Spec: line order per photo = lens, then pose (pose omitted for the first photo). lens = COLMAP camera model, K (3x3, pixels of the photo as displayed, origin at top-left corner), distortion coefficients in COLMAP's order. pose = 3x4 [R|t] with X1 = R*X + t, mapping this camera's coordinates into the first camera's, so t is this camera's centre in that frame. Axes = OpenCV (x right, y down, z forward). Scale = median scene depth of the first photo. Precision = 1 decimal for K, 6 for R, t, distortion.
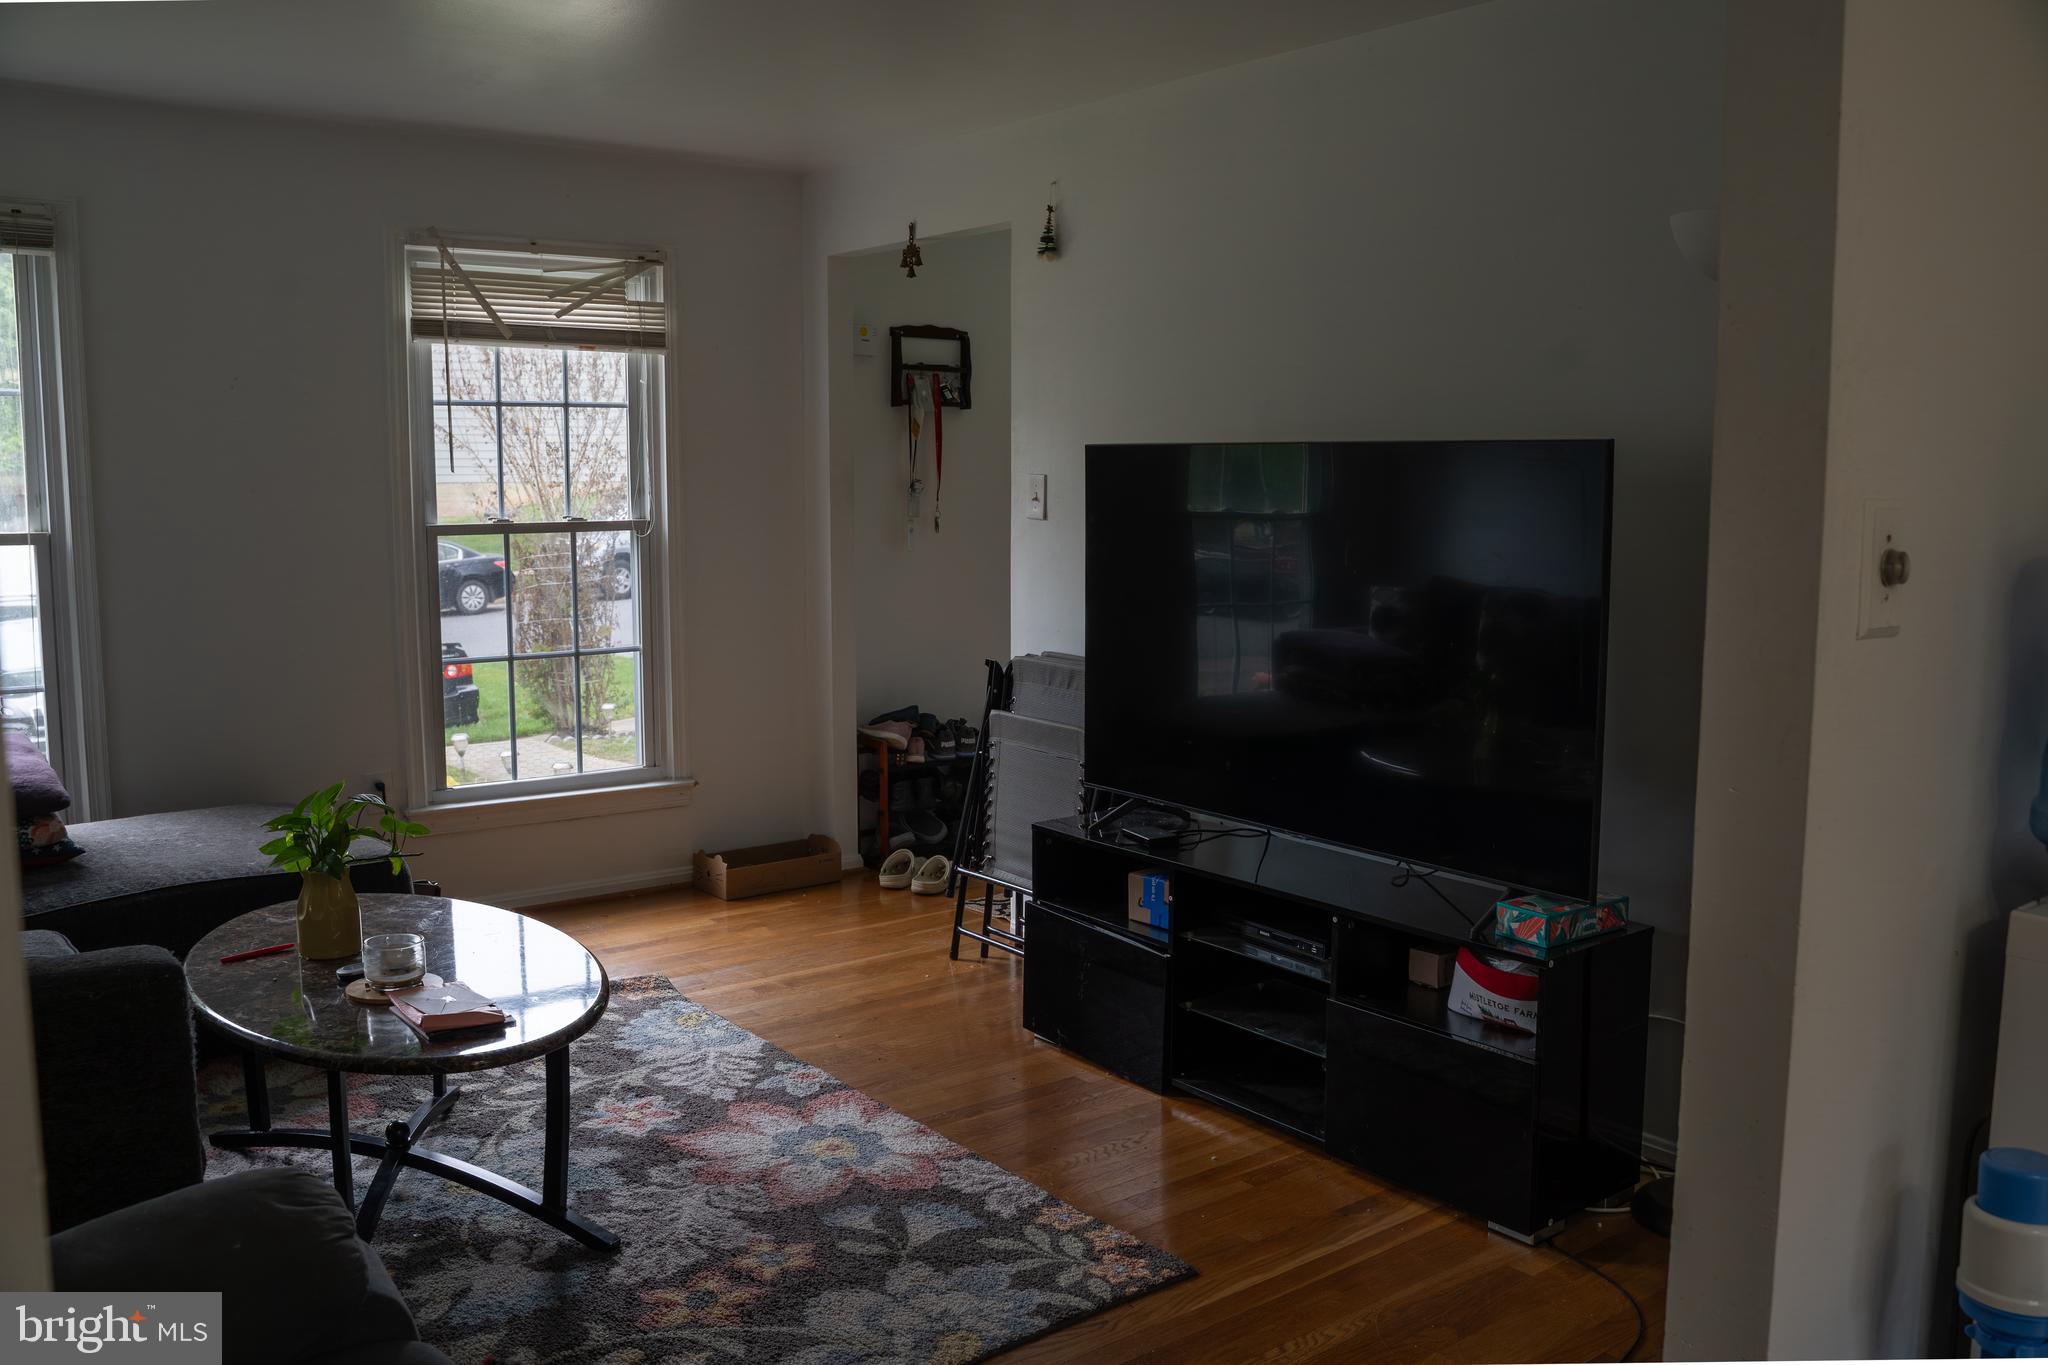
lens RADIAL K [[1691.1, 0, 1024.0], [0, 1691.1, 682.5], [0, 0, 1]] dist [-0.121145, 0.103046]
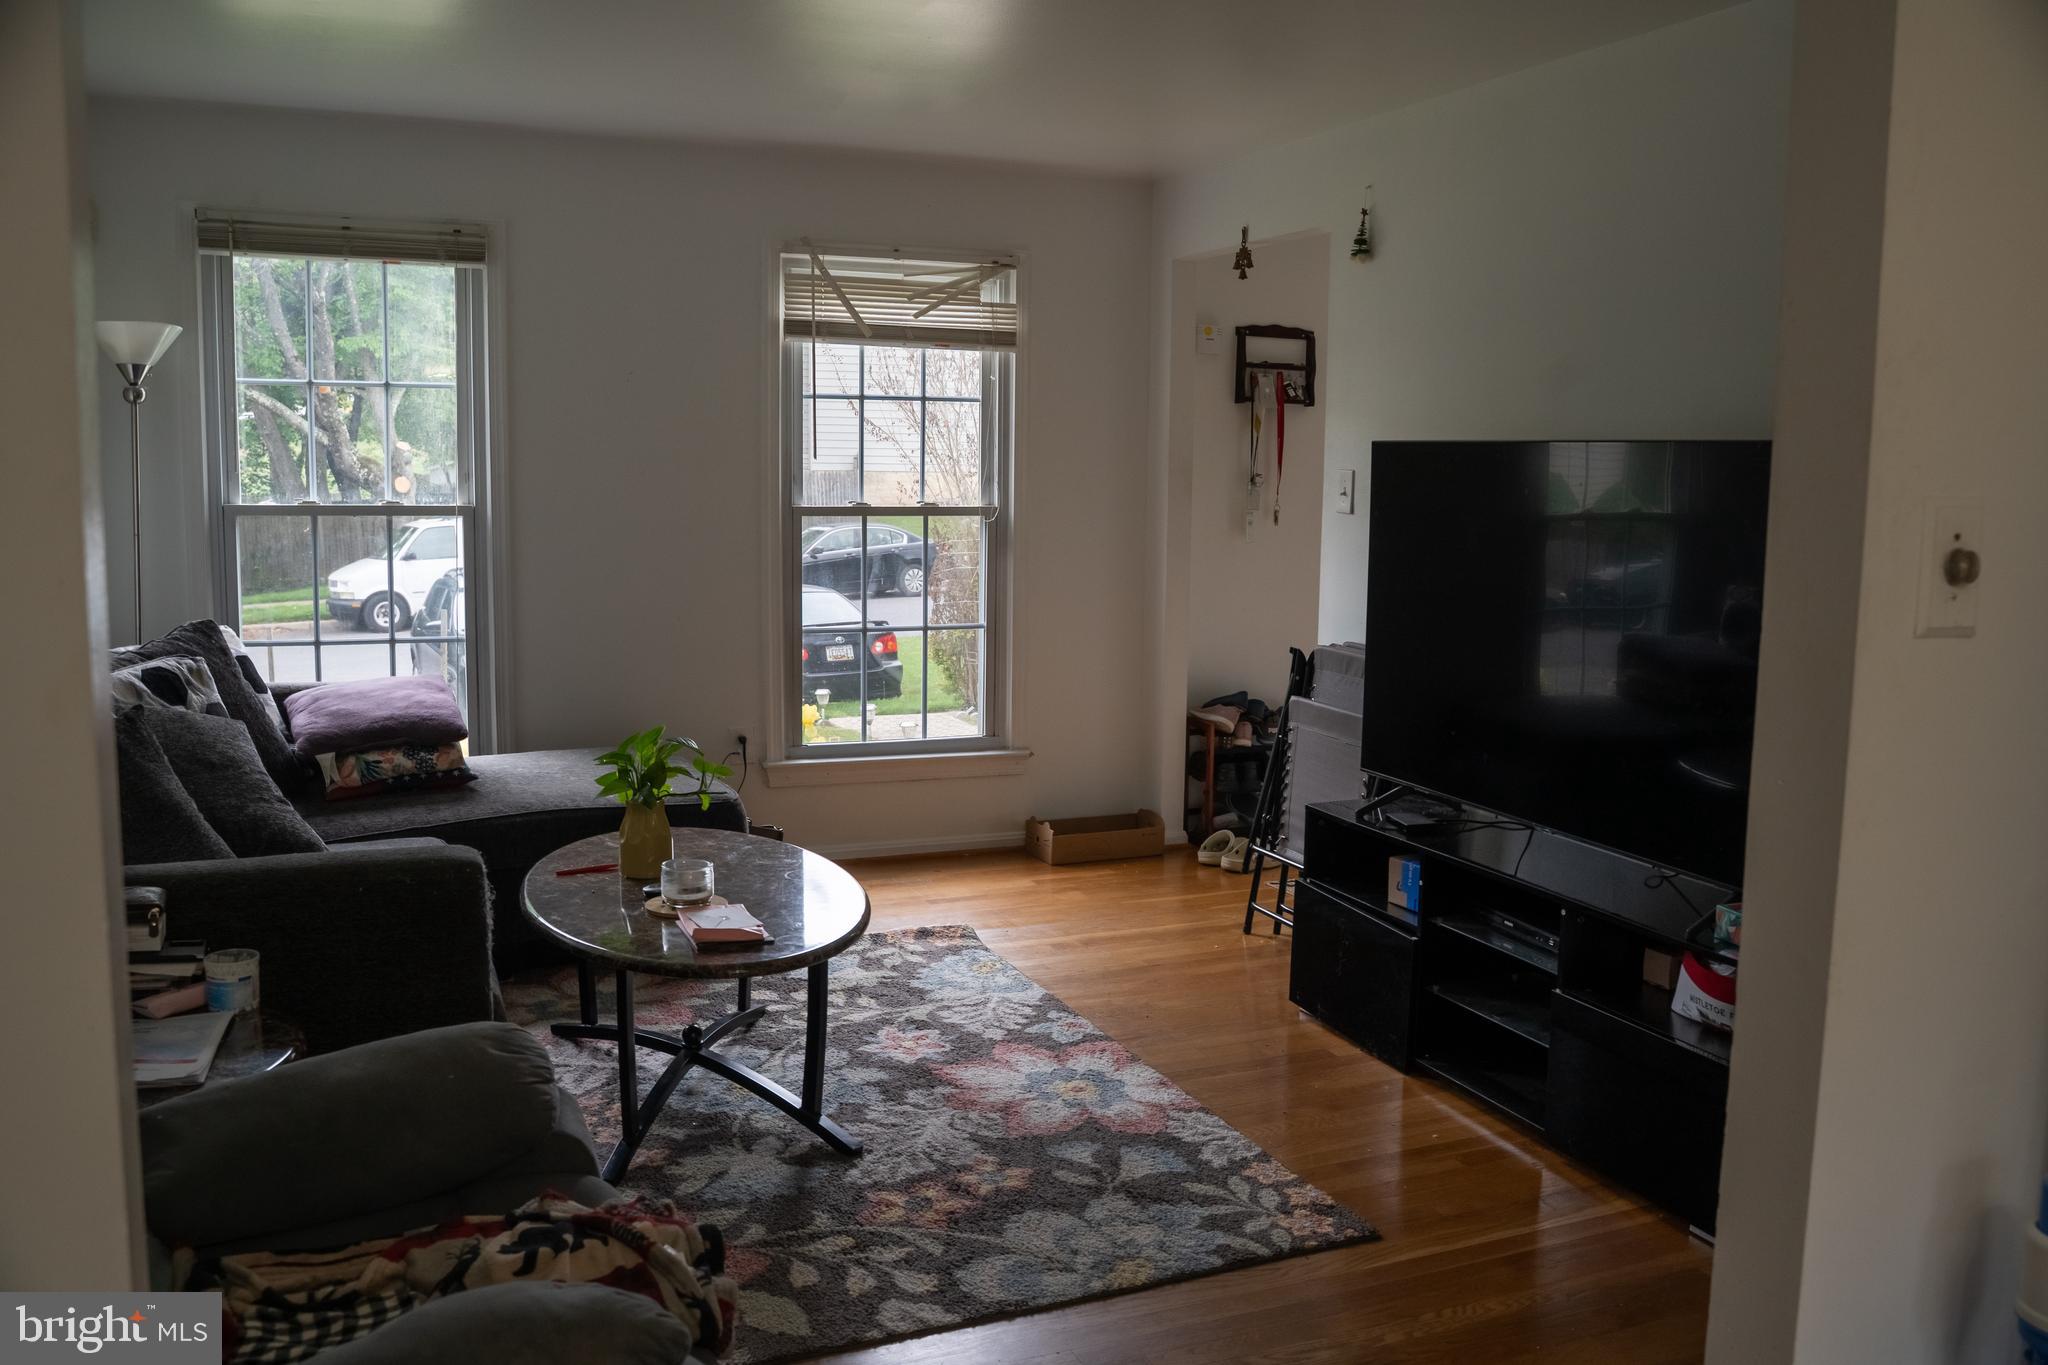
lens RADIAL K [[1668.3, 0, 1024.0], [0, 1668.3, 682.5], [0, 0, 1]] dist [-0.115455, 0.095429]
pose [[0.965770, 0.045422, -0.255390, 0.098660], [-0.044396, 0.998966, 0.009787, 0.006282], [0.255571, 0.001887, 0.966788, -0.035346]]
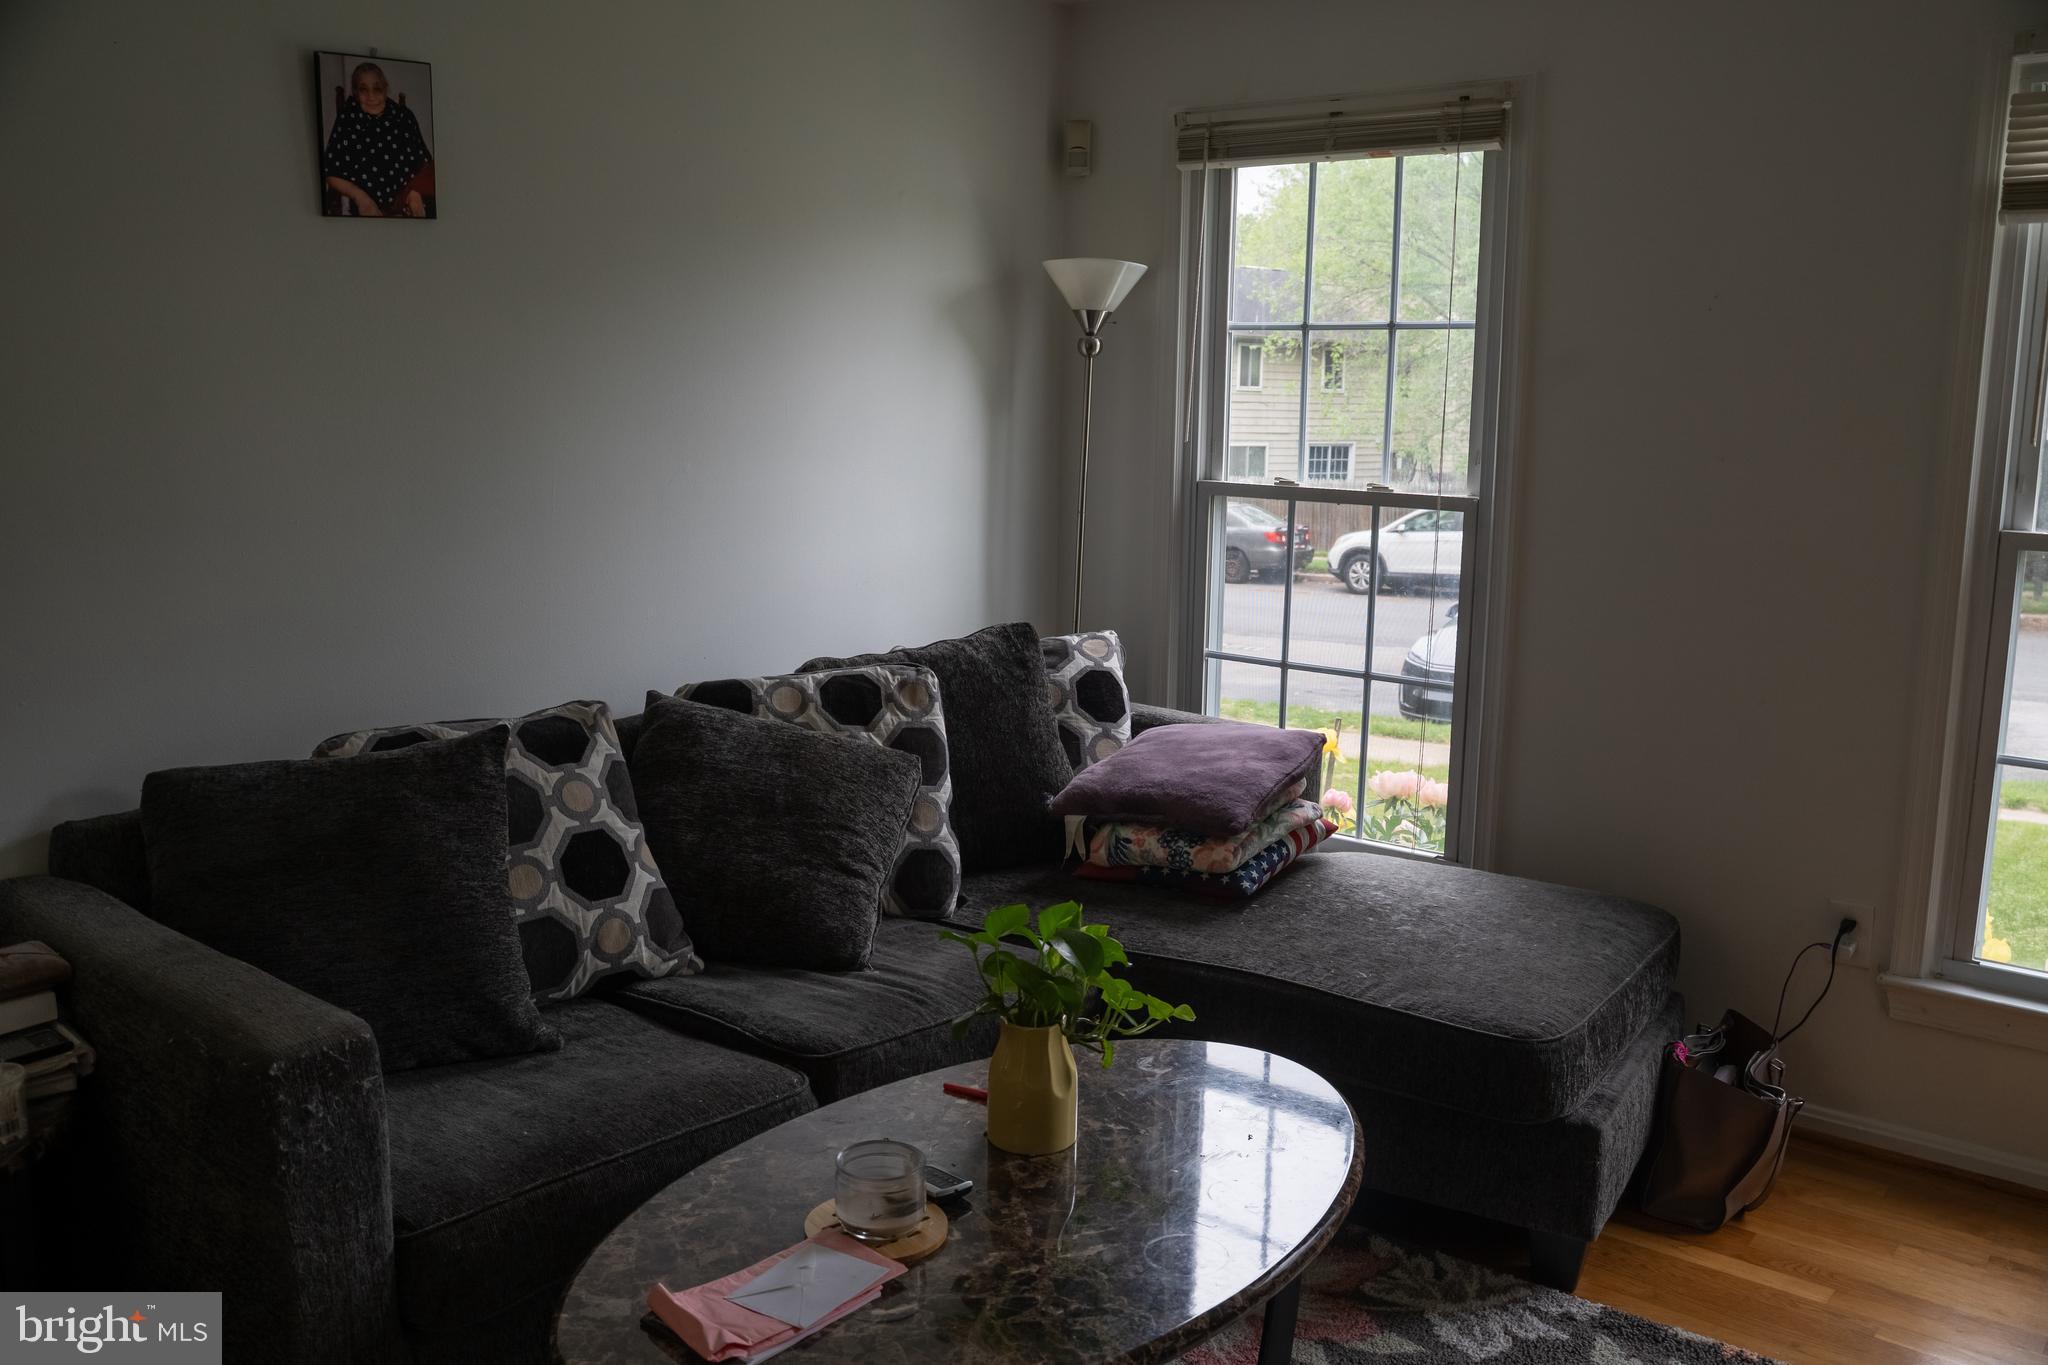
lens RADIAL K [[1668.3, 0, 1024.0], [0, 1668.3, 682.5], [0, 0, 1]] dist [-0.115455, 0.095429]
pose [[0.254717, 0.155723, -0.954395, 0.153186], [-0.139740, 0.982517, 0.123017, -0.080783], [0.956866, 0.102032, 0.272025, 0.652376]]
